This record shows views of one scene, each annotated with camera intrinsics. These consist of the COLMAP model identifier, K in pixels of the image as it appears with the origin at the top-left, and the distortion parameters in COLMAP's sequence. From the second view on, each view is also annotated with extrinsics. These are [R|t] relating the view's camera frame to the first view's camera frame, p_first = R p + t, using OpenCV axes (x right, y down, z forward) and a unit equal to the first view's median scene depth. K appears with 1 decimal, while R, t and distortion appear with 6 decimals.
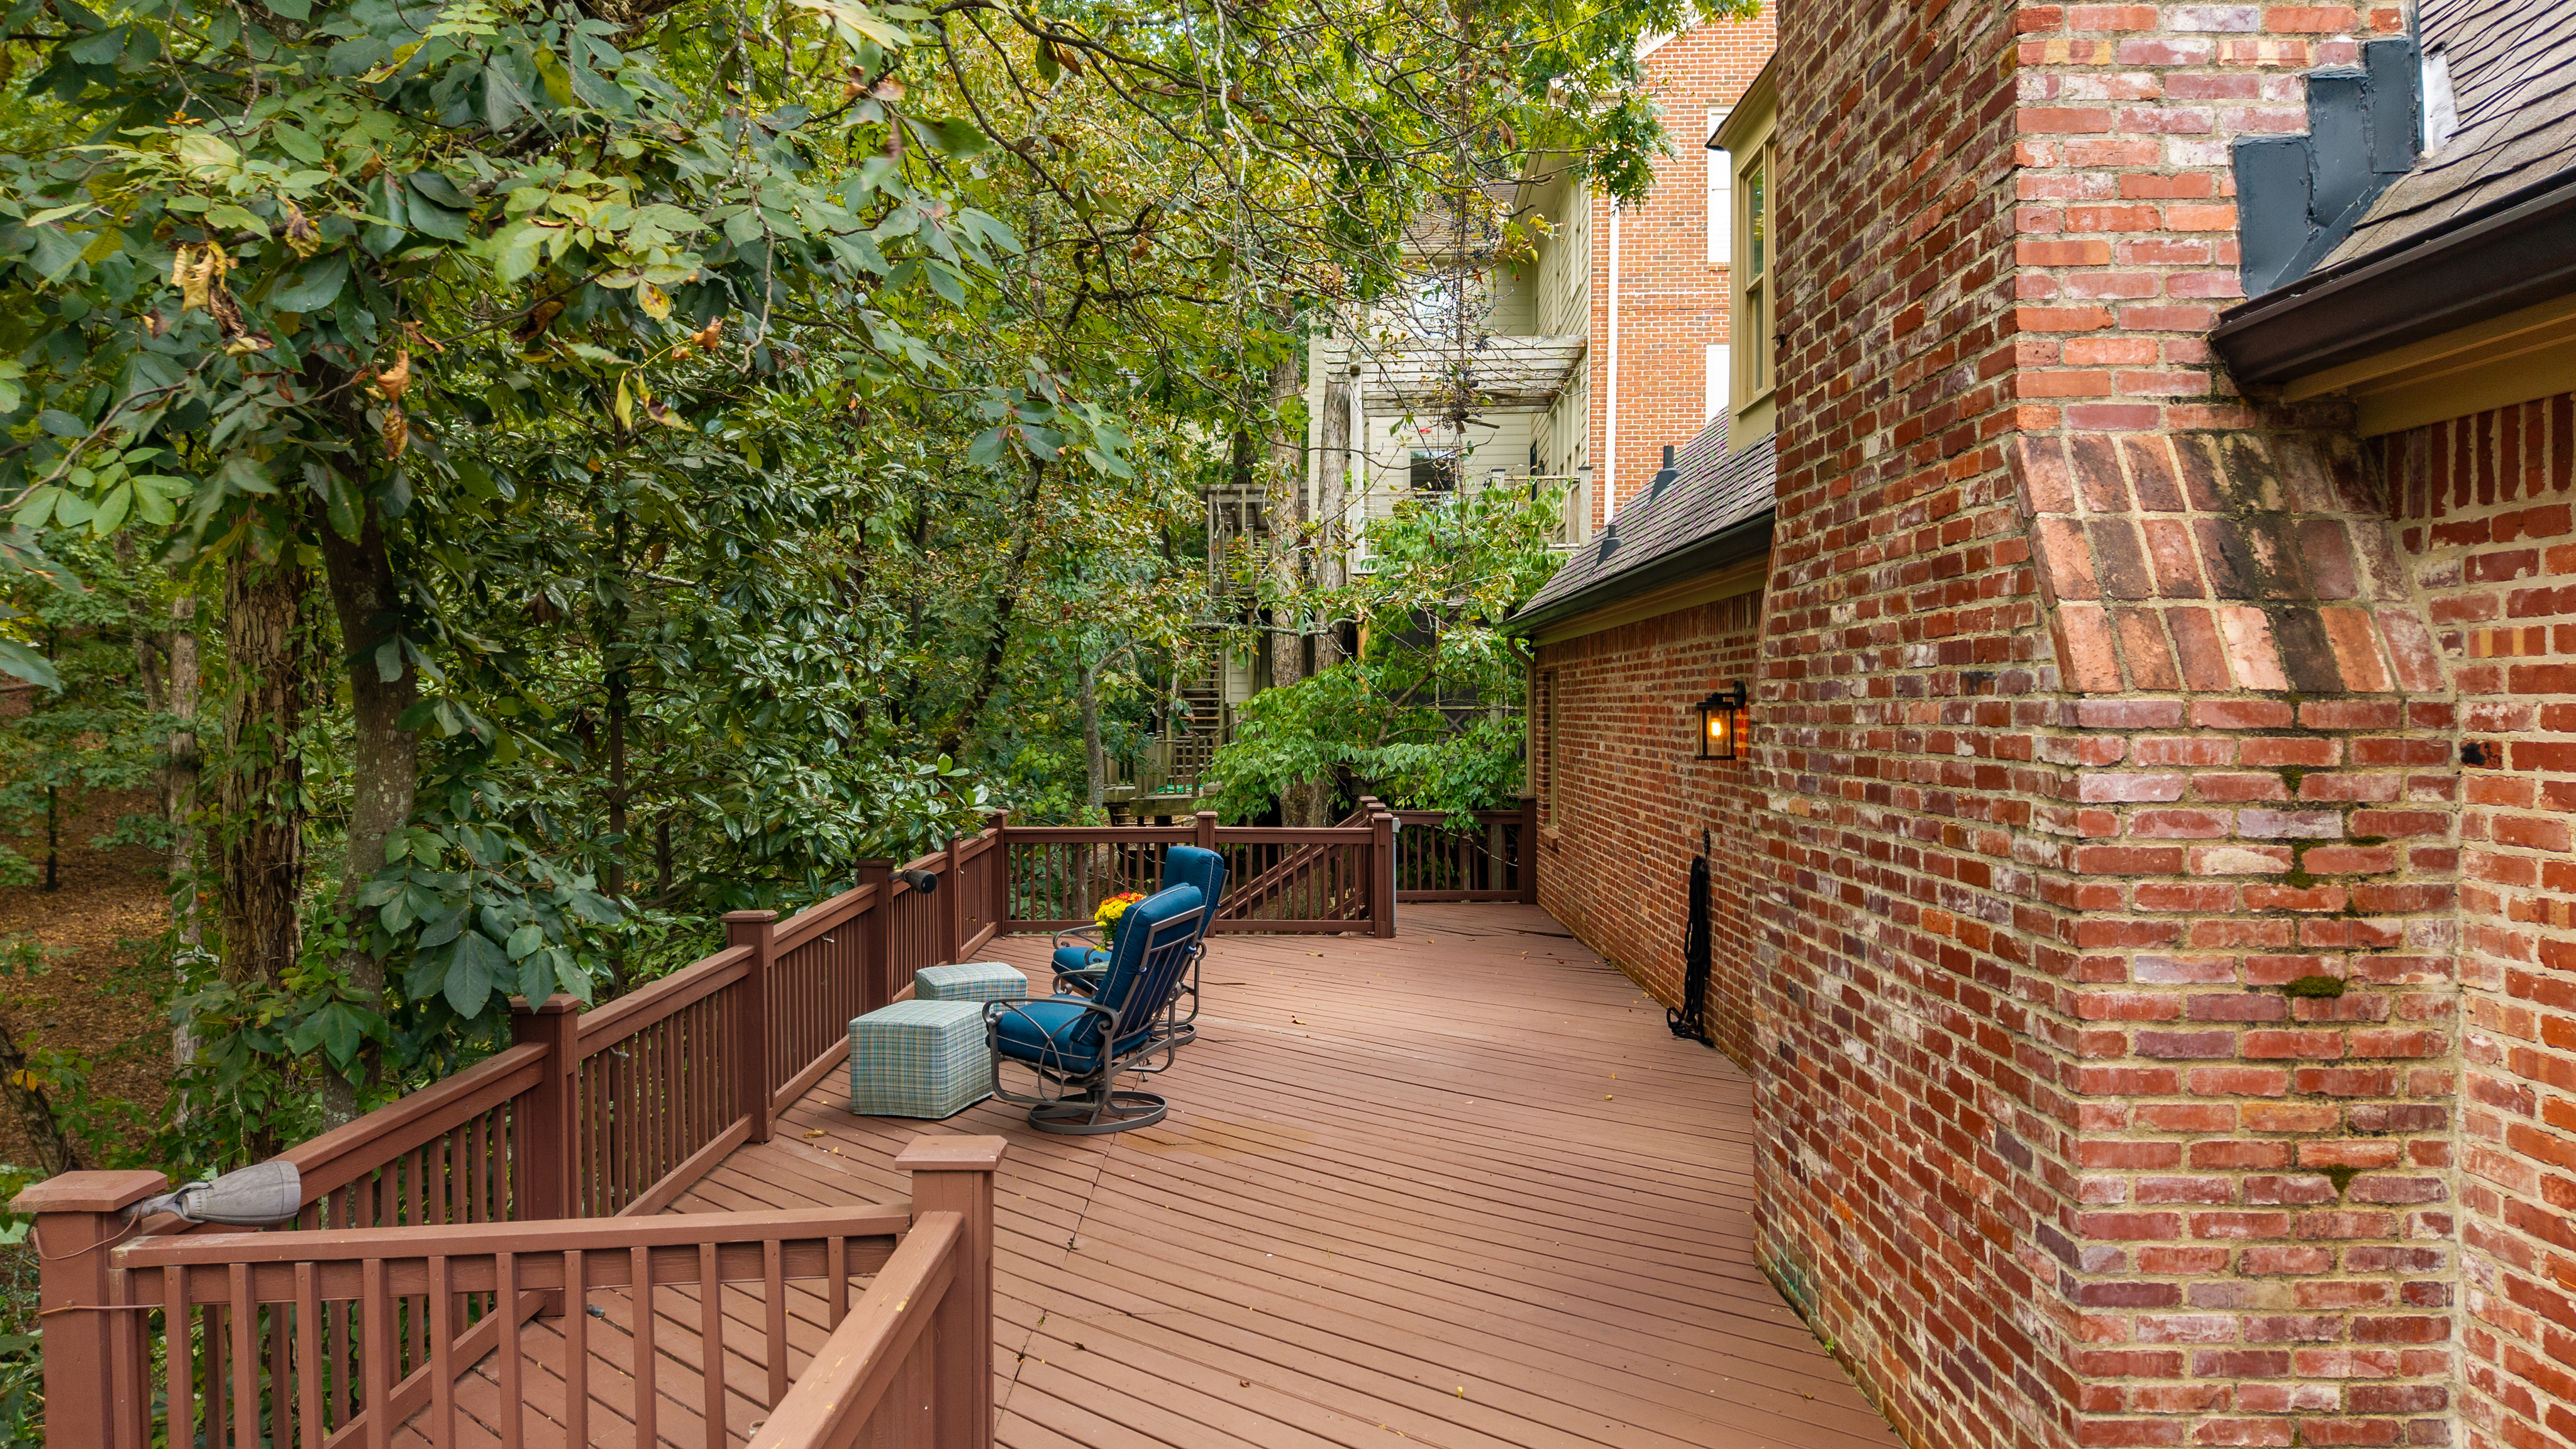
lens RADIAL K [[1903.3, 0, 1288.0], [0, 1903.3, 724.5], [0, 0, 1]] dist [-0.043966, -0.000640]
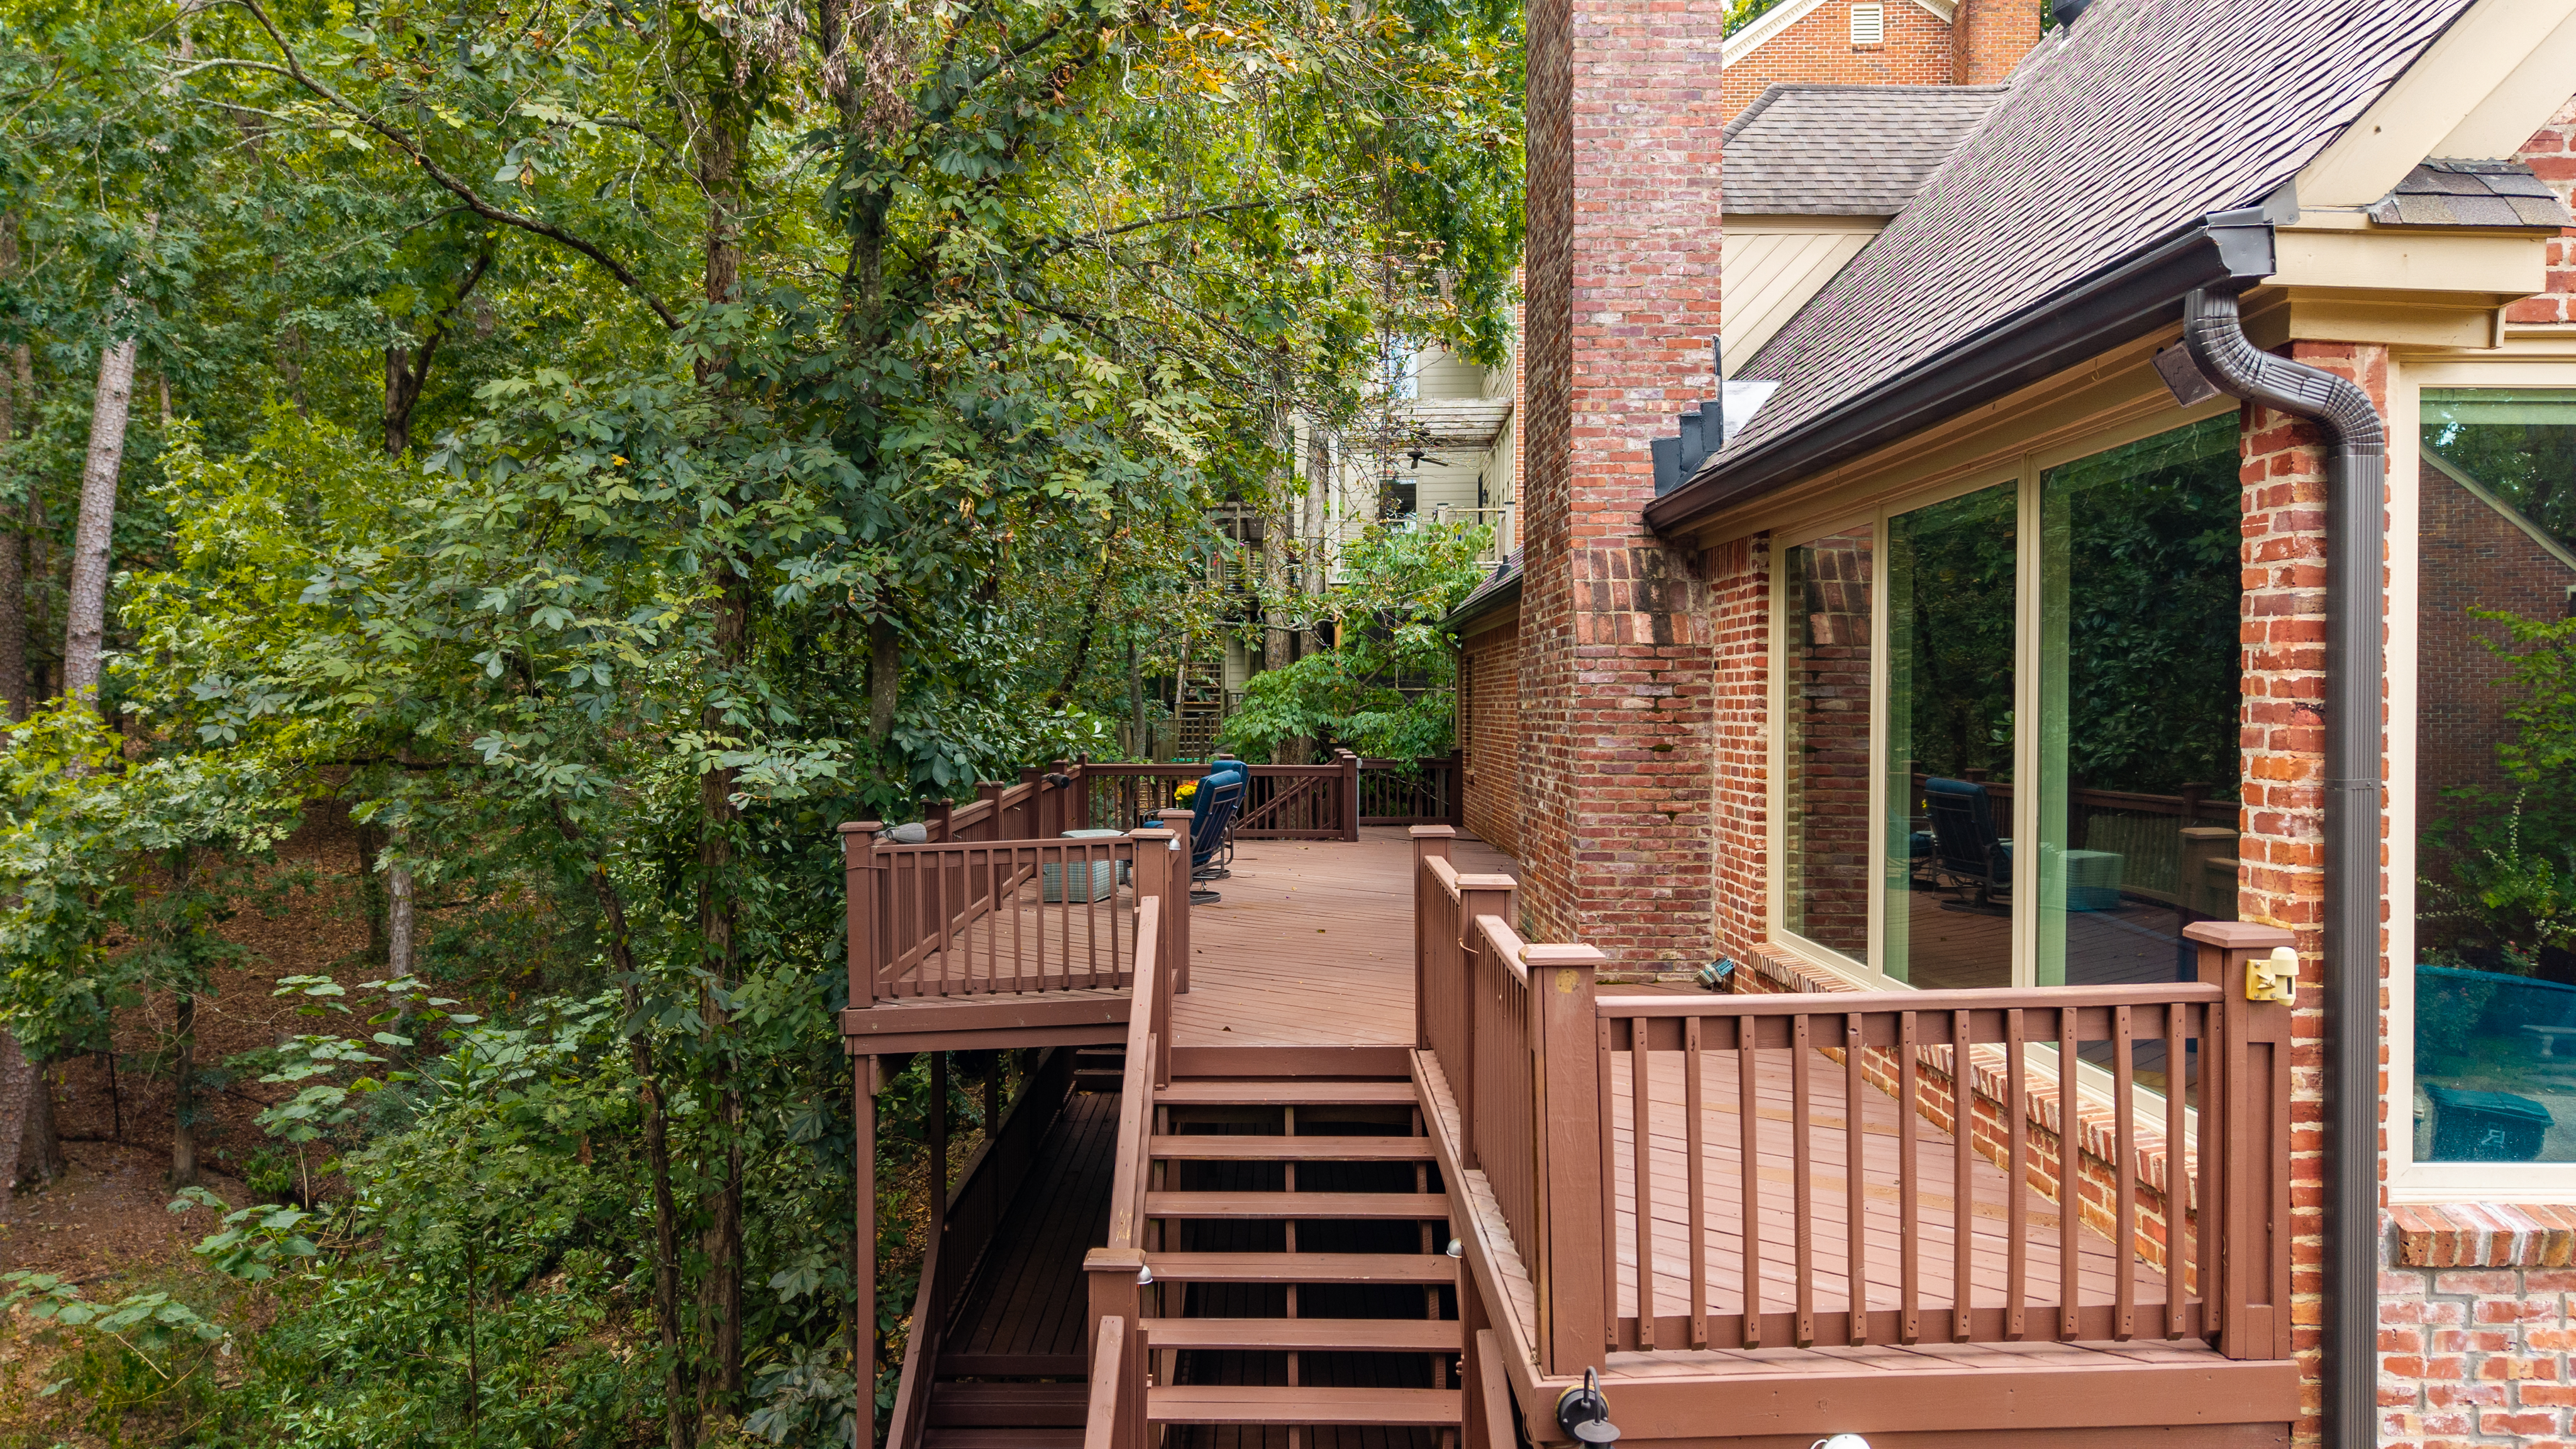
lens RADIAL K [[1733.9, 0, 1288.0], [0, 1733.9, 724.5], [0, 0, 1]] dist [0.000462, 0.000004]
pose [[0.999967, 0.000780, 0.008140, -0.035604], [-0.000823, 0.999986, 0.005248, 0.083026], [-0.008136, -0.005255, 0.999953, -1.470166]]
